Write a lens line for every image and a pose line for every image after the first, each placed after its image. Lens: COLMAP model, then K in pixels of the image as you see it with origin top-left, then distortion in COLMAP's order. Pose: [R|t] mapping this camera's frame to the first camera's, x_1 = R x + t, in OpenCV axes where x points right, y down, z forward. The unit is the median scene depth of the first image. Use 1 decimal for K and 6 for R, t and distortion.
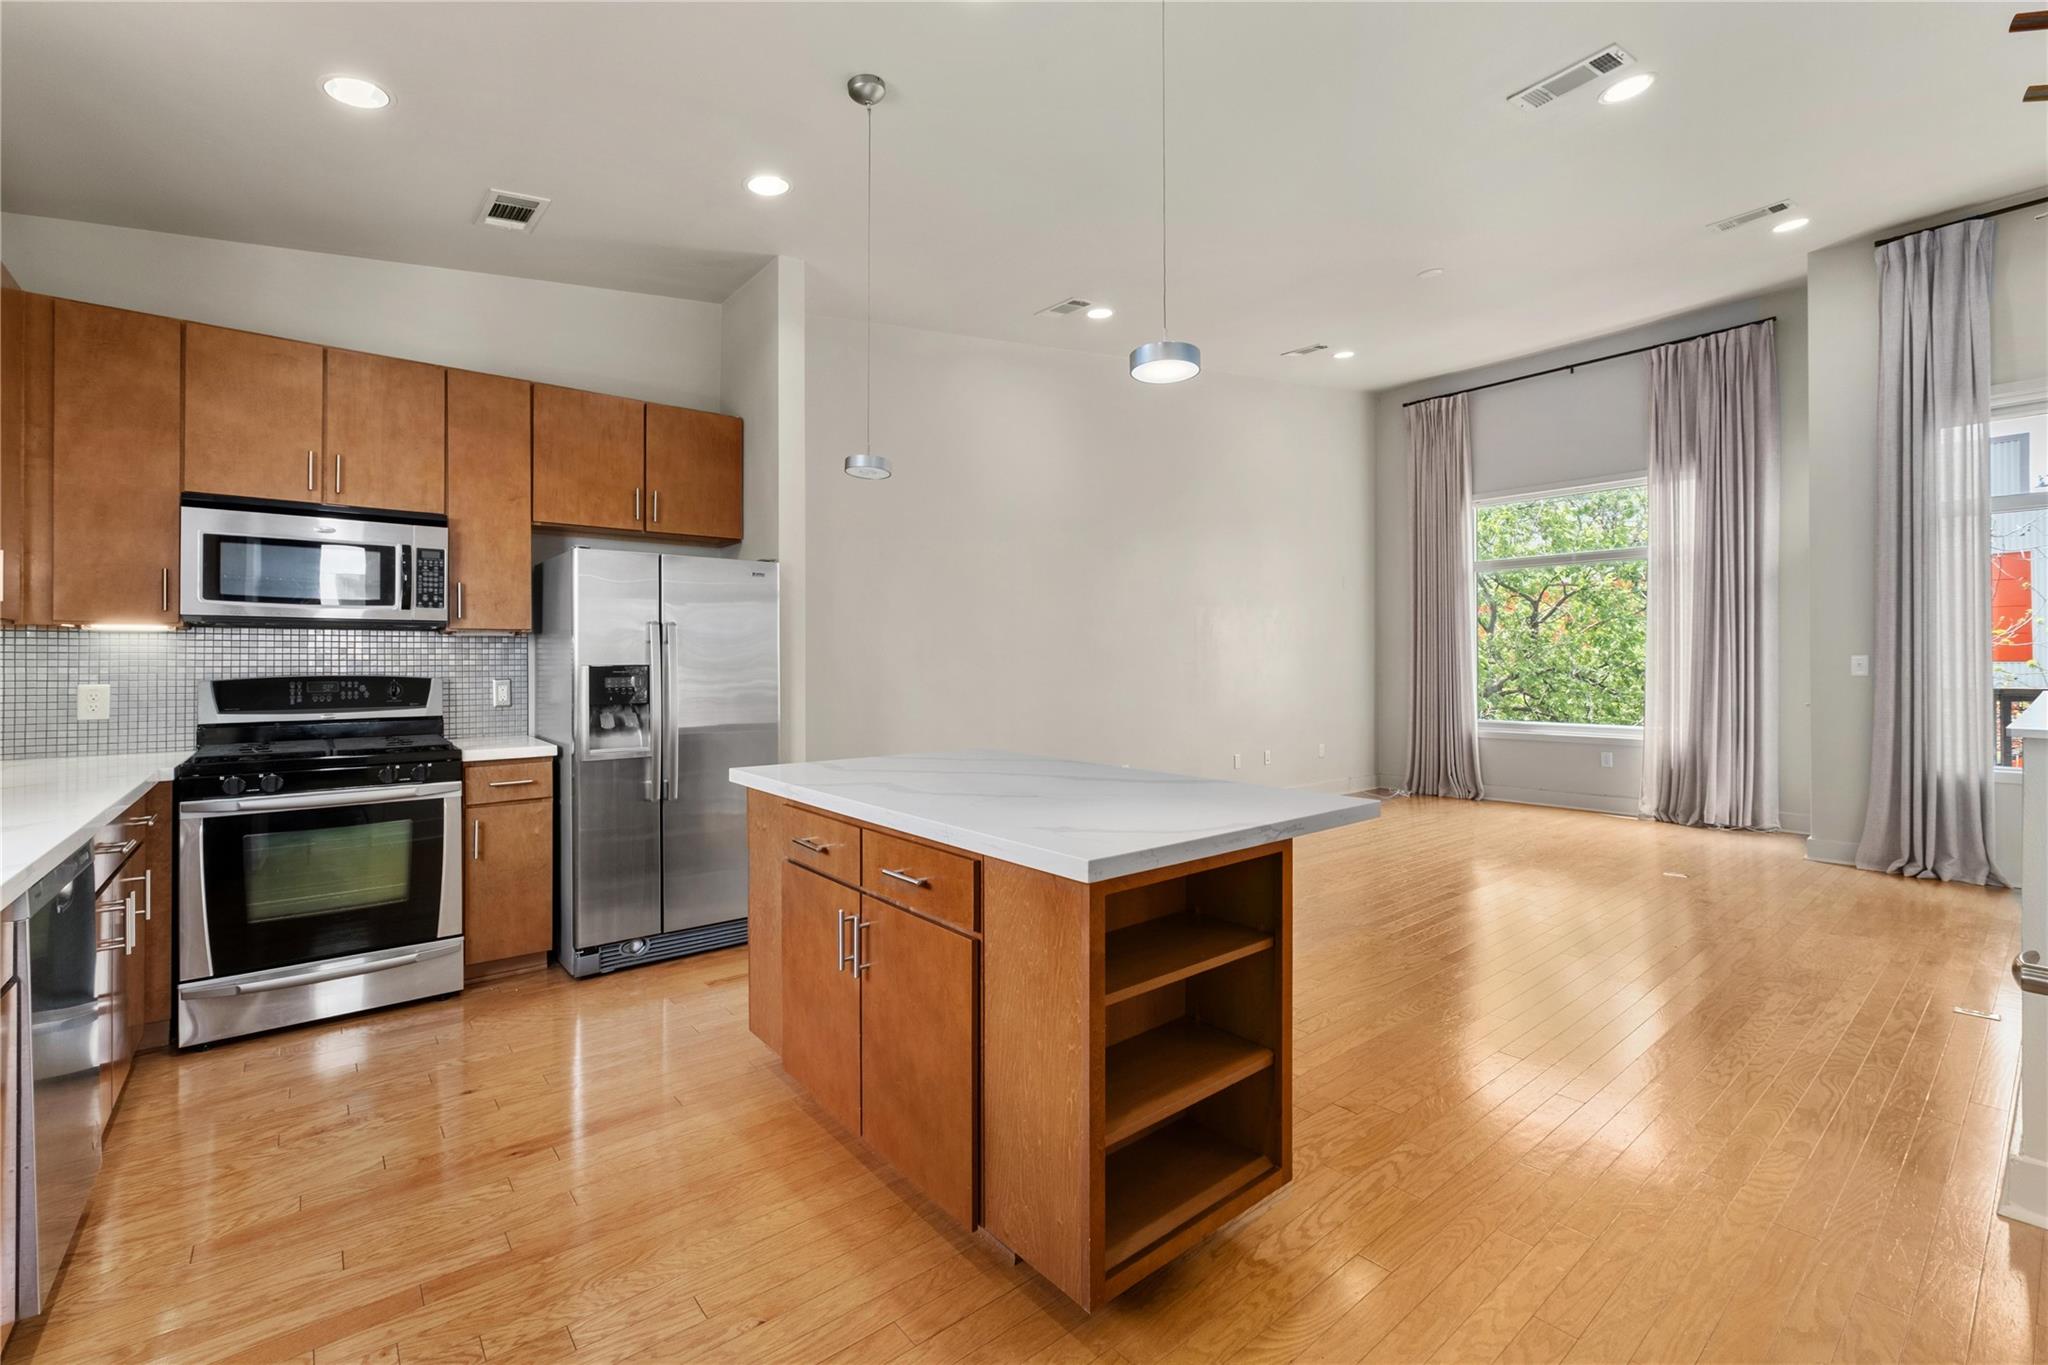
lens RADIAL K [[886.4, 0, 1006.9], [0, 886.4, 652.6], [0, 0, 1]] dist [-0.000452, 0.003670]
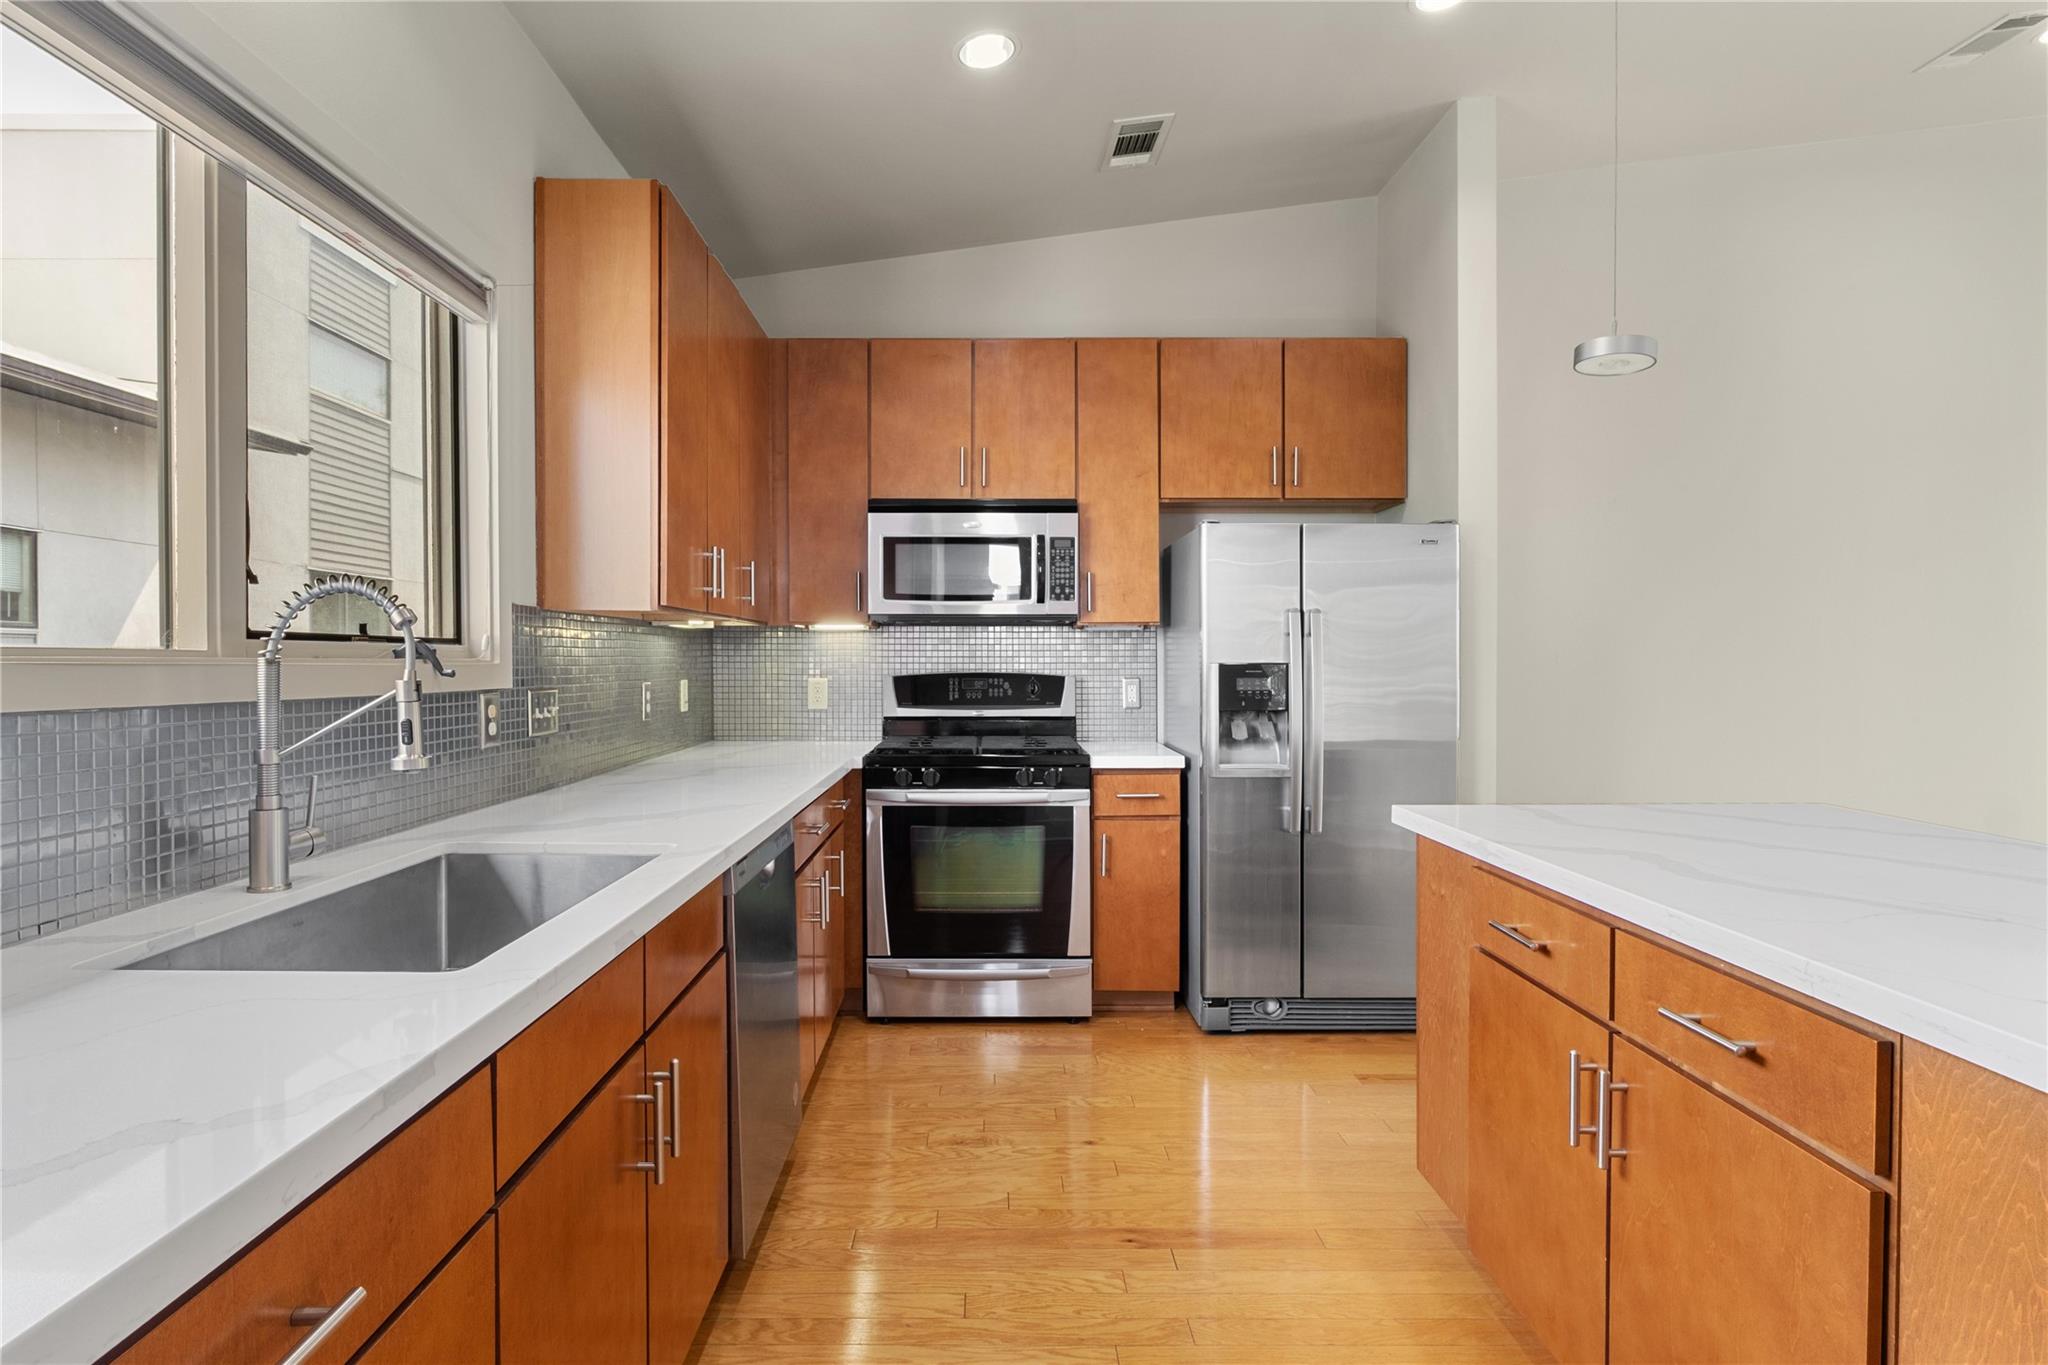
lens RADIAL K [[1006.0, 0, 1009.0], [0, 1006.0, 671.3], [0, 0, 1]] dist [-0.016777, 0.000964]
pose [[0.791772, 0.009328, -0.610745, -0.053883], [0.003271, 0.999804, 0.019510, 0.003089], [0.610808, -0.017445, 0.791587, 0.142024]]
